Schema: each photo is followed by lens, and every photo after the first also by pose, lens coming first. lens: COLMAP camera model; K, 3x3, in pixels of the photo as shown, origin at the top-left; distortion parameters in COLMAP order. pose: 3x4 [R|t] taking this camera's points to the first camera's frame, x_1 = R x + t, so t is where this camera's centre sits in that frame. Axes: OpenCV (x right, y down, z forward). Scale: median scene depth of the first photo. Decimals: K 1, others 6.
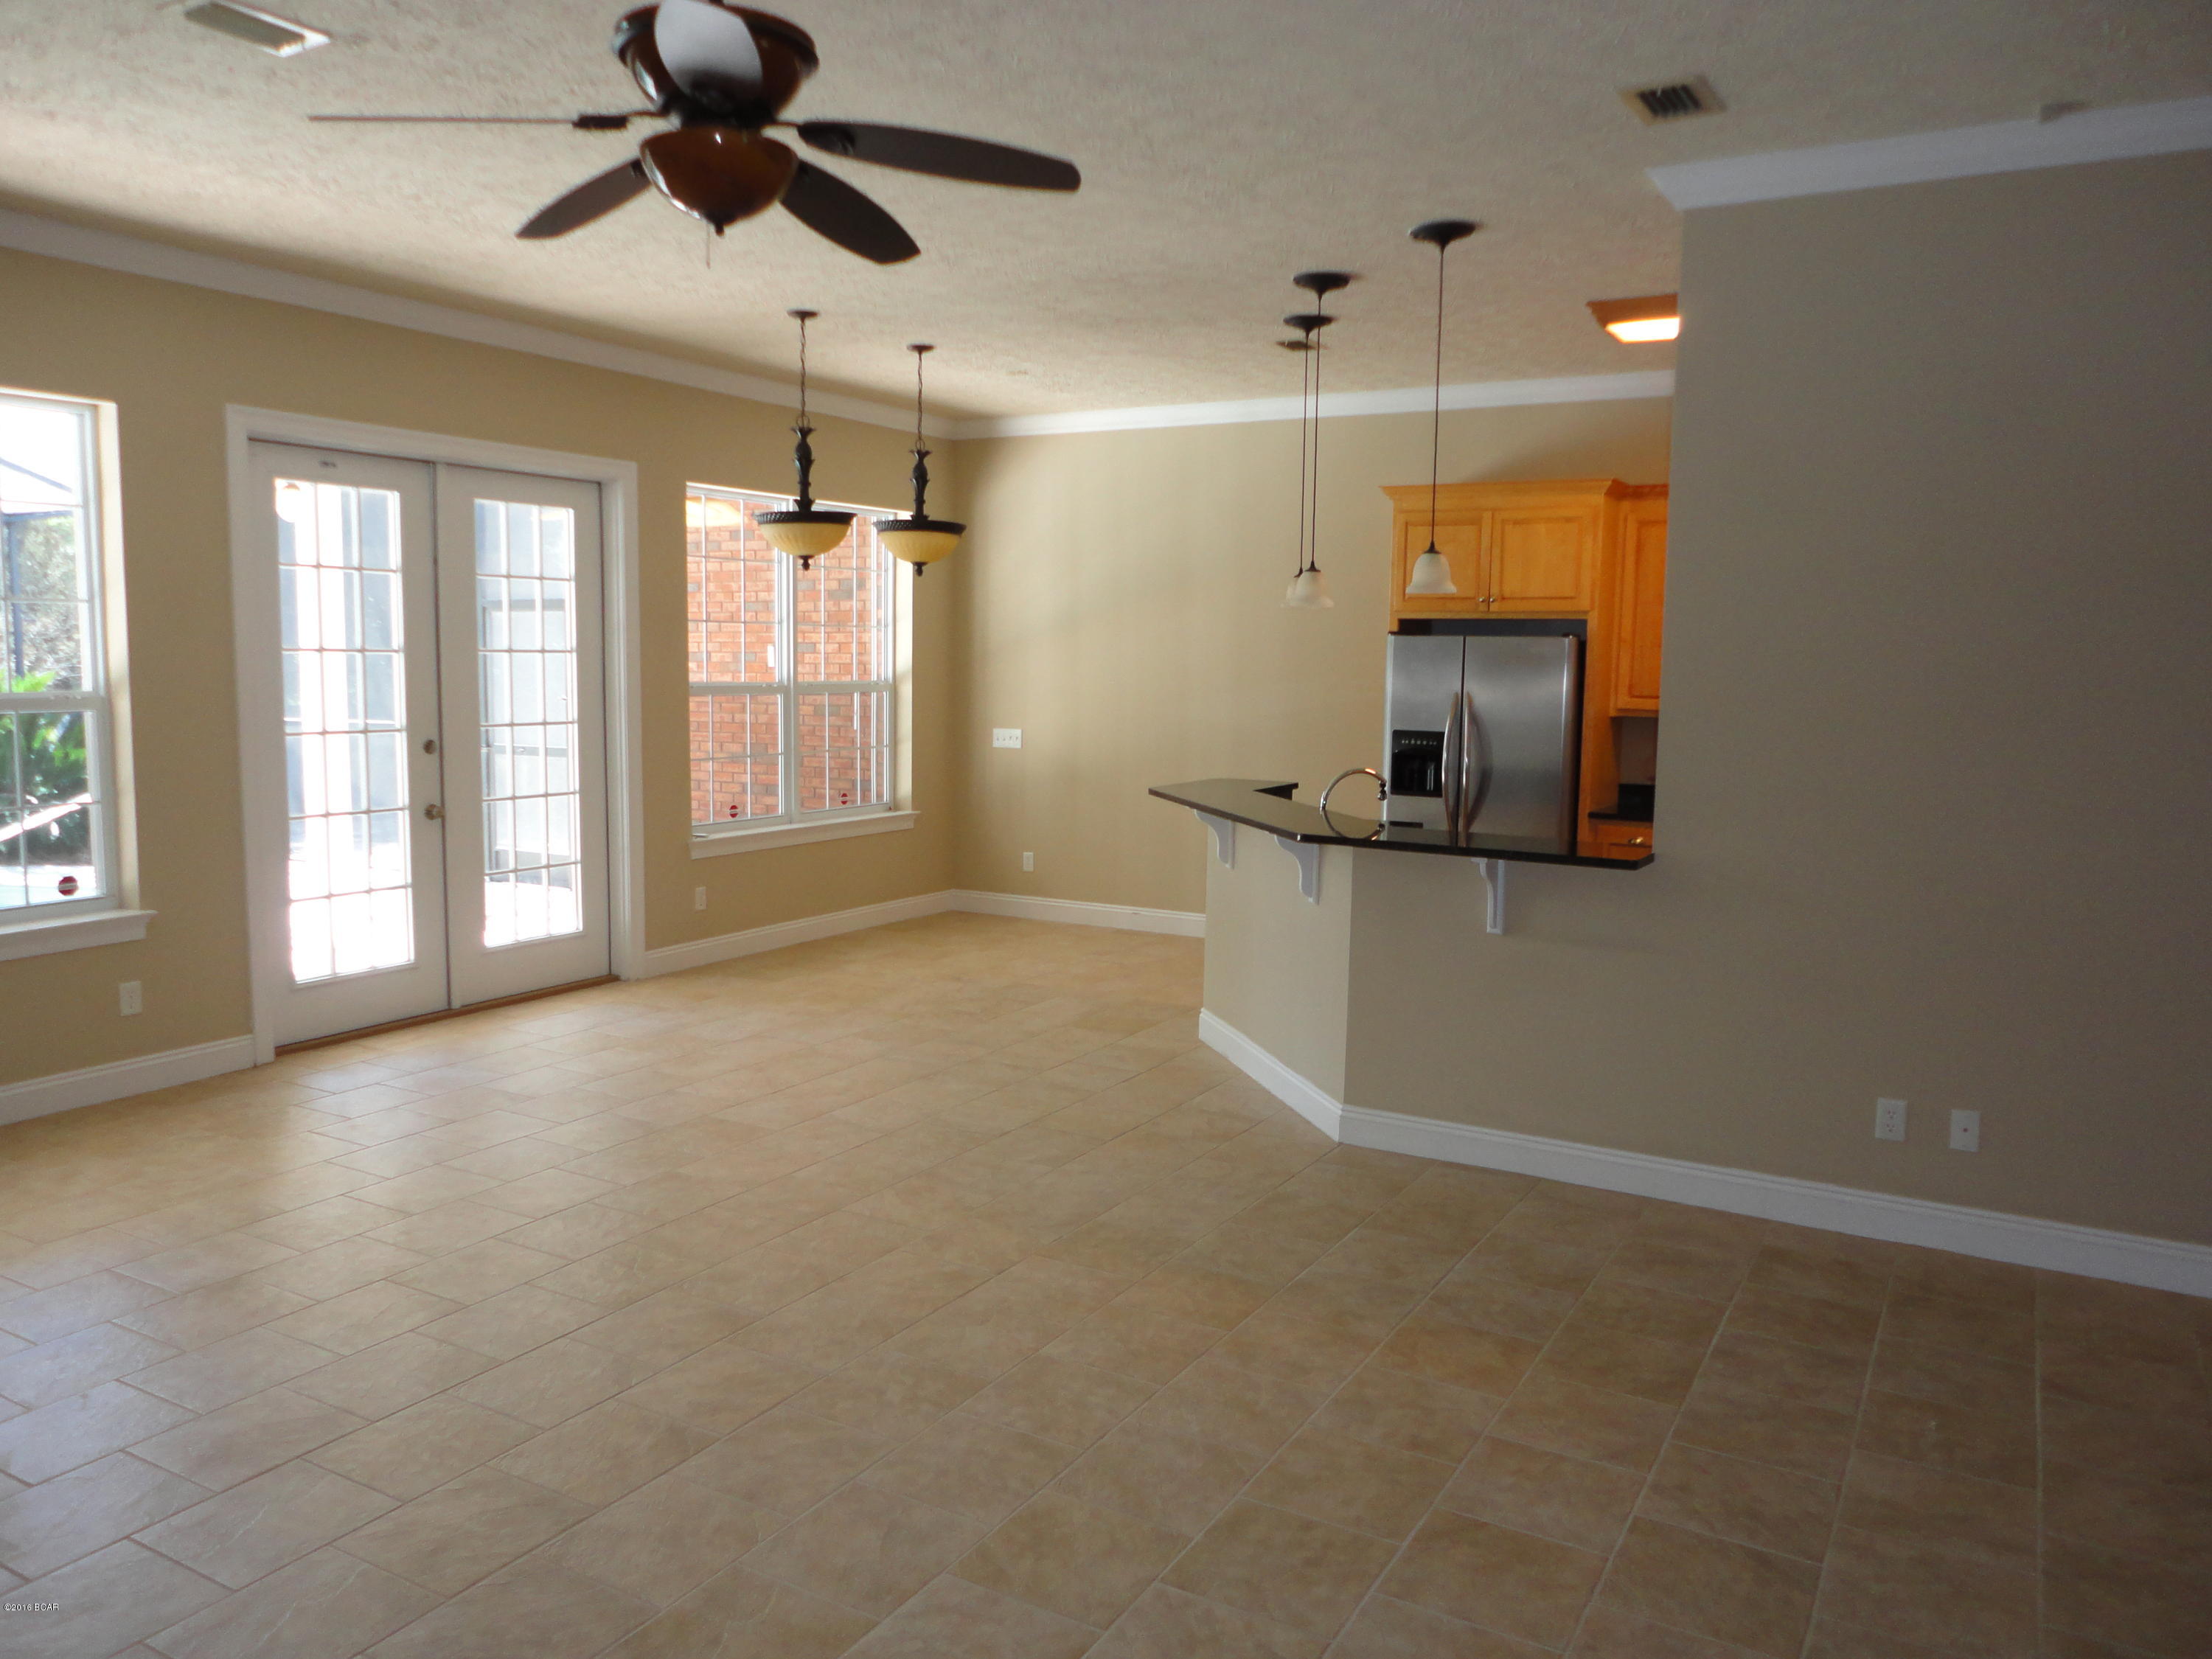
lens RADIAL K [[1594.1, 0, 1104.6], [0, 1594.1, 807.1], [0, 0, 1]] dist [-0.005325, 0.004853]
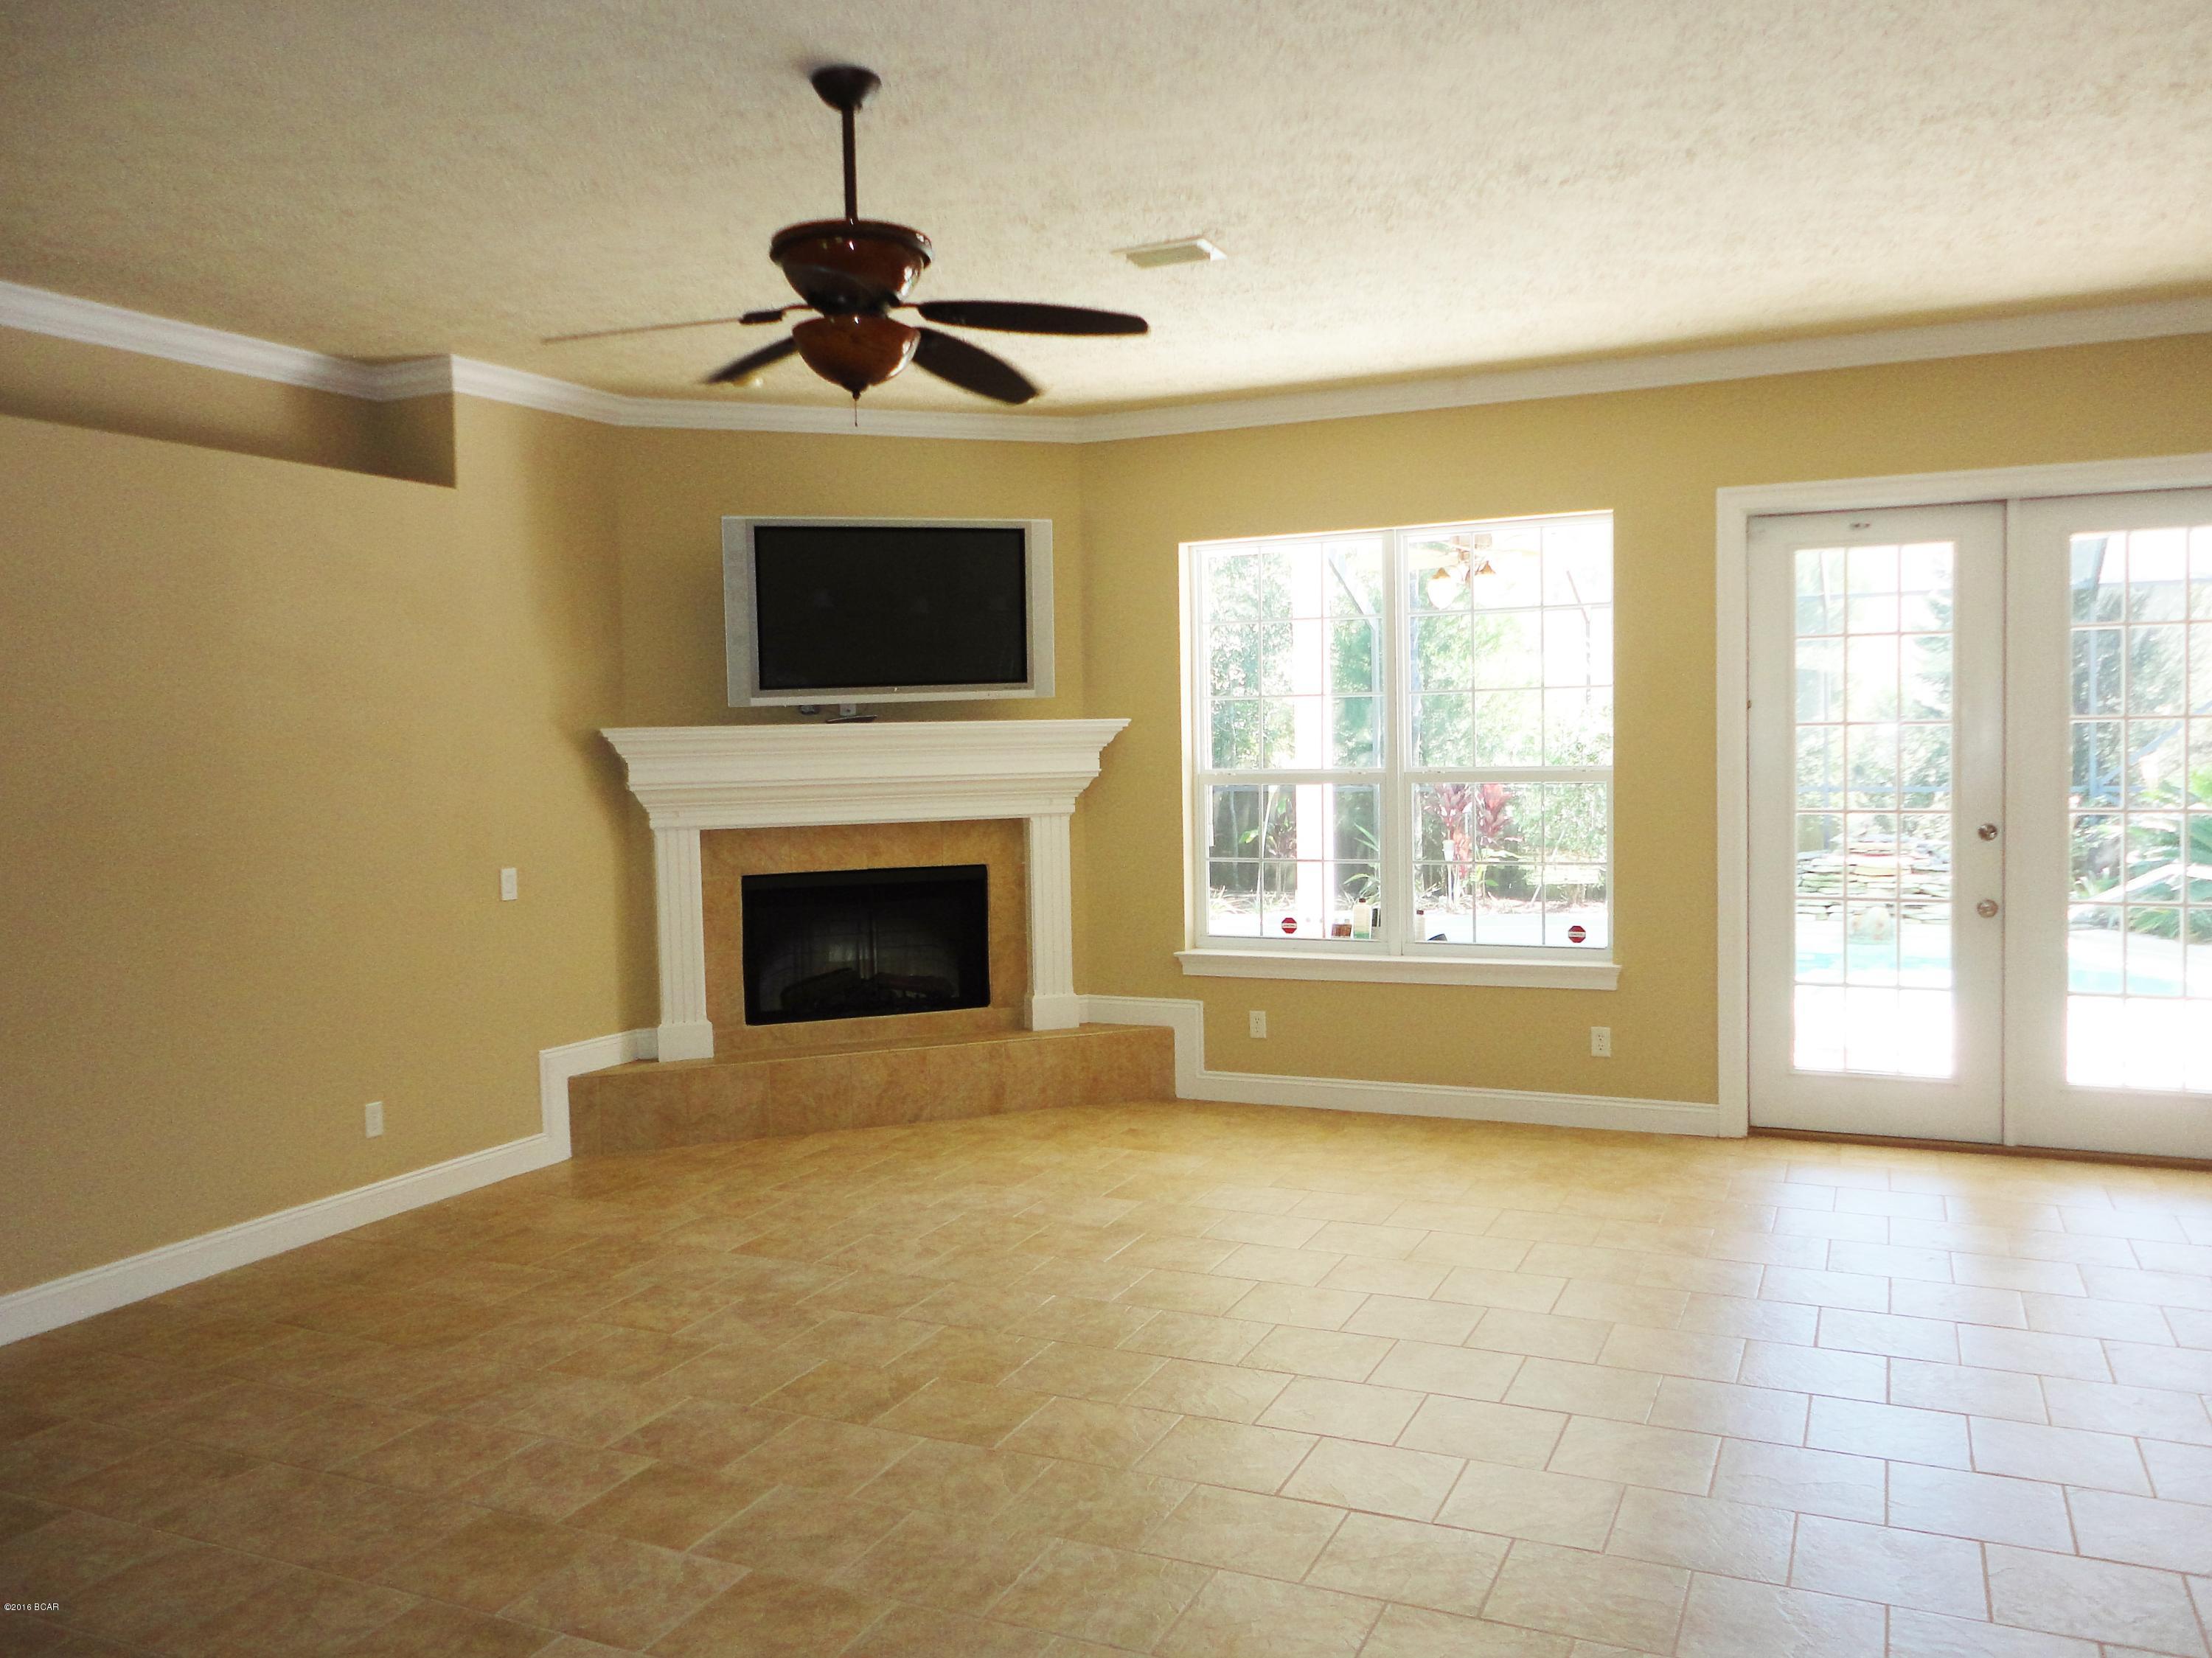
lens RADIAL K [[1707.1, 0, 1120.9], [0, 1707.1, 803.5], [0, 0, 1]] dist [-0.015634, 0.019785]
pose [[0.101805, 0.026257, -0.994458, 0.455414], [-0.074177, 0.997069, 0.018732, -0.037314], [0.992035, 0.071859, 0.103454, 0.458929]]
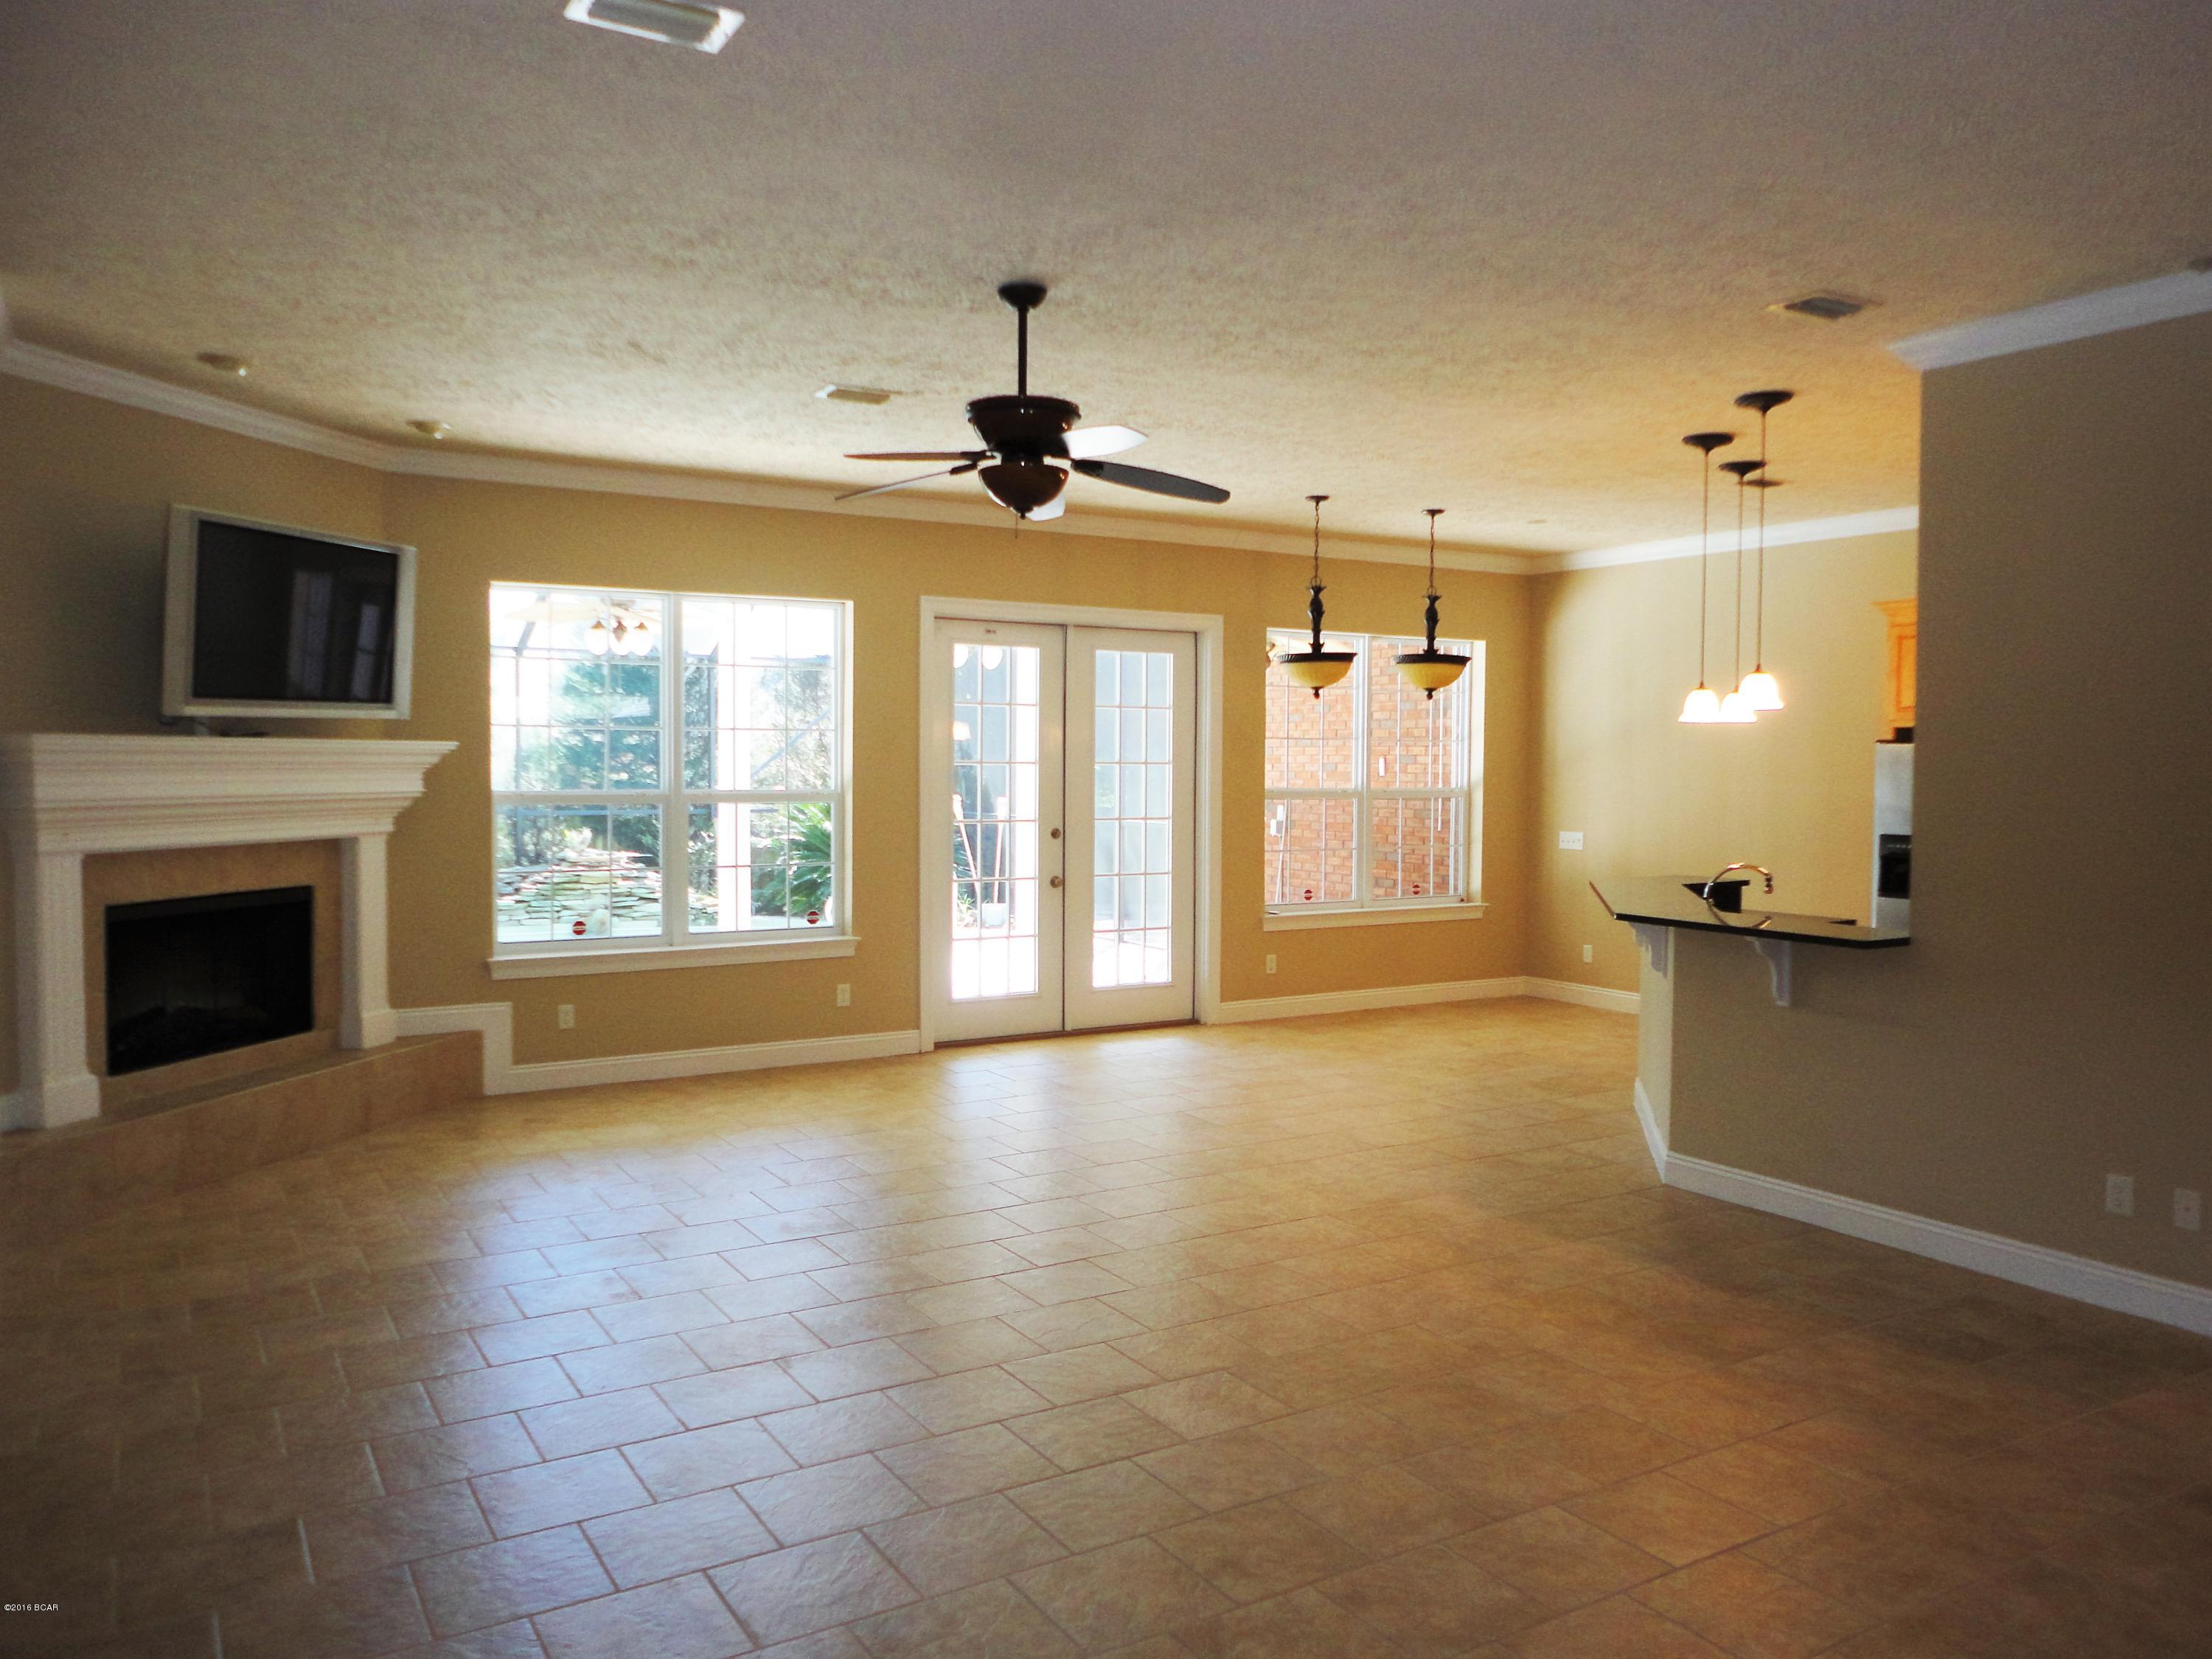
lens RADIAL K [[1594.1, 0, 1114.5], [0, 1594.1, 797.4], [0, 0, 1]] dist [-0.005325, 0.004853]
pose [[0.880591, 0.005869, -0.473840, 0.272827], [-0.042417, 0.996886, -0.066480, 0.020330], [0.471974, 0.078640, 0.878098, -0.176623]]
